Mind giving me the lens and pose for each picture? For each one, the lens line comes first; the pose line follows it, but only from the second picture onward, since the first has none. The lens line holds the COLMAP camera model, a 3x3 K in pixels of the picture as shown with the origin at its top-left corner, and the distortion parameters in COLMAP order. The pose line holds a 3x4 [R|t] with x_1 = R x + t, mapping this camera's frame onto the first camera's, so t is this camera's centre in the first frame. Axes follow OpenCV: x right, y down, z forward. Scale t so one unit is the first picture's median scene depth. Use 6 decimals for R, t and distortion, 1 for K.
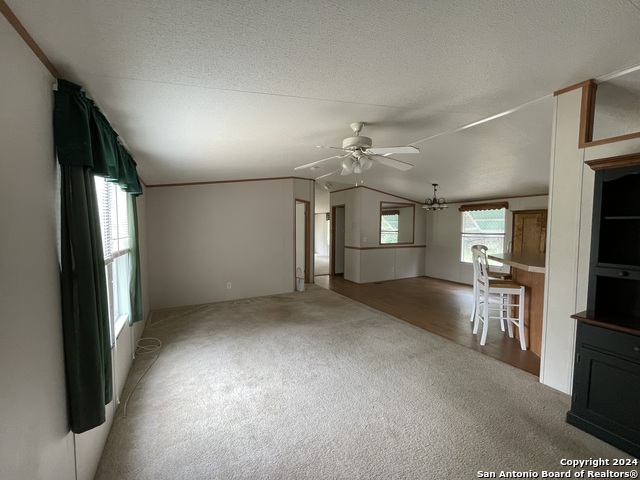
lens RADIAL K [[257.2, 0, 319.7], [0, 257.2, 241.0], [0, 0, 1]] dist [-0.007001, 0.000419]
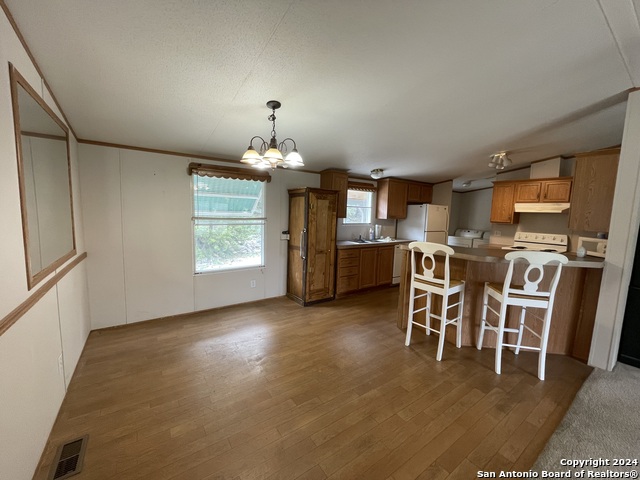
lens RADIAL K [[257.2, 0, 319.4], [0, 257.2, 240.1], [0, 0, 1]] dist [-0.007001, 0.000419]
pose [[-0.159348, -0.107541, 0.981348, 0.004073], [0.024915, 0.993294, 0.112896, -0.039379], [-0.986908, 0.042440, -0.155600, 0.846770]]
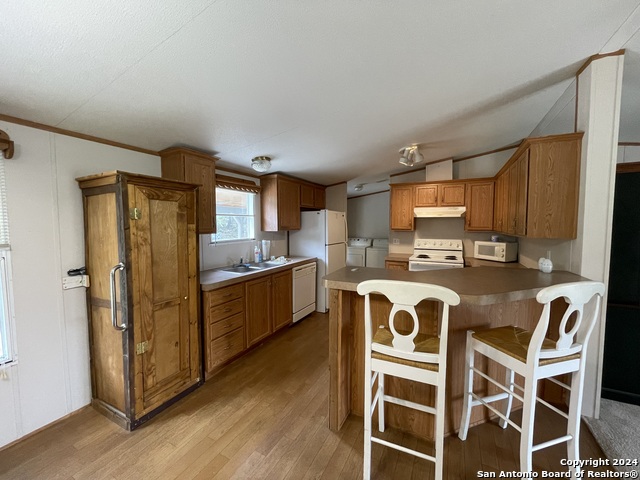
lens RADIAL K [[257.2, 0, 321.1], [0, 257.2, 238.5], [0, 0, 1]] dist [-0.007001, 0.000419]
pose [[-0.605993, -0.039290, 0.794499, 0.251548], [0.048860, 0.995055, 0.086475, -0.037880], [-0.793968, 0.091222, -0.601077, 0.779173]]
